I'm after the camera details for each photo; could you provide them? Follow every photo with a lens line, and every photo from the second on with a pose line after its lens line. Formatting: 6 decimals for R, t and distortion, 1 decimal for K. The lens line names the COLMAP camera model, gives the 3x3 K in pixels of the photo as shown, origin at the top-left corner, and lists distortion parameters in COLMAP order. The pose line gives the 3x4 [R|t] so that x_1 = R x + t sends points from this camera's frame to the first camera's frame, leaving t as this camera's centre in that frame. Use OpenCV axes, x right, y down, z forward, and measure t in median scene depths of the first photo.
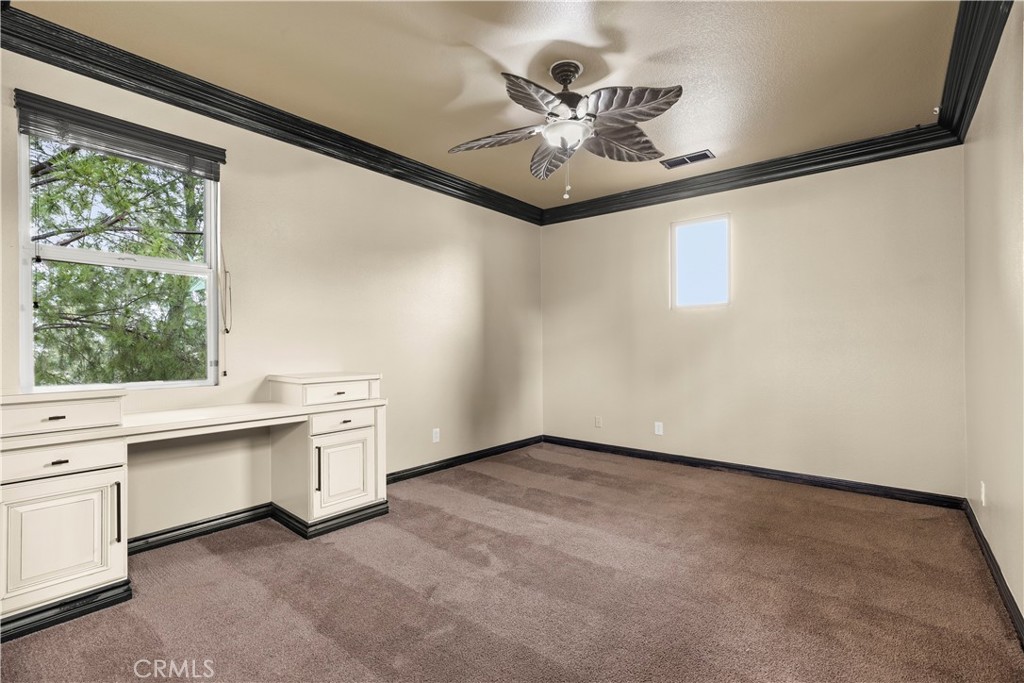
lens RADIAL K [[472.5, 0, 505.5], [0, 472.5, 349.8], [0, 0, 1]] dist [-0.000002, 0.000012]
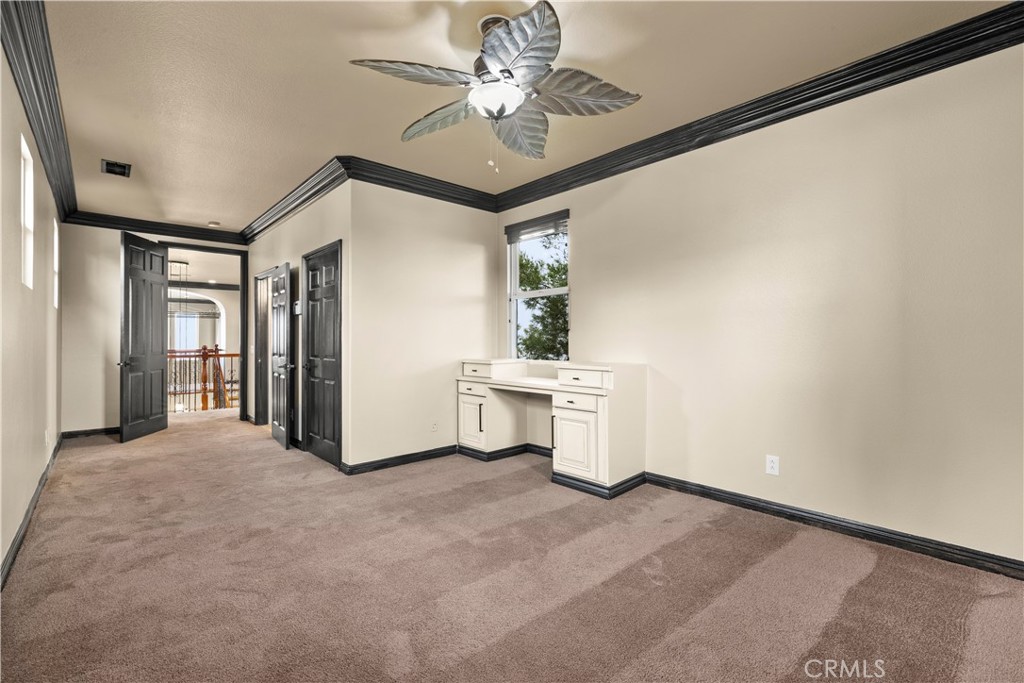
lens RADIAL K [[458.7, 0, 512.0], [0, 458.7, 341.5], [0, 0, 1]] dist [-0.019731, -0.000227]
pose [[-0.148920, 0.007973, -0.988817, 0.807766], [-0.006519, 0.999938, 0.009044, -0.013188], [0.988828, 0.007793, -0.148859, 0.969726]]
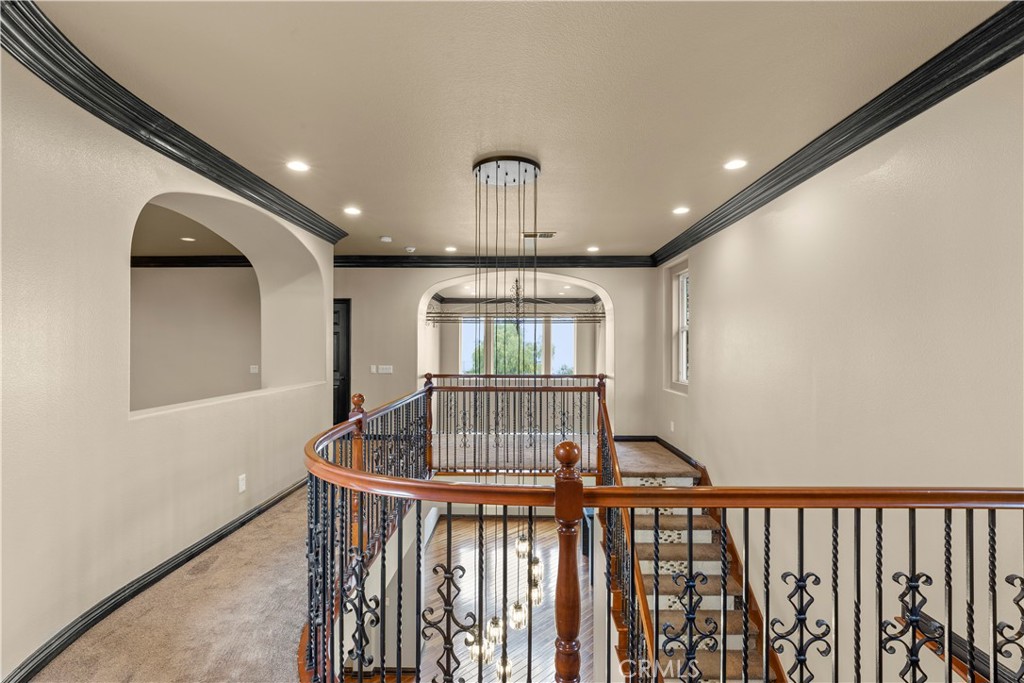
lens RADIAL K [[458.7, 0, 512.0], [0, 458.7, 341.5], [0, 0, 1]] dist [-0.019731, -0.000227]
pose [[-0.779425, -0.006893, -0.626457, 0.583199], [-0.008209, 0.999966, -0.000790, -0.017485], [0.626442, 0.004527, -0.779455, 0.760327]]
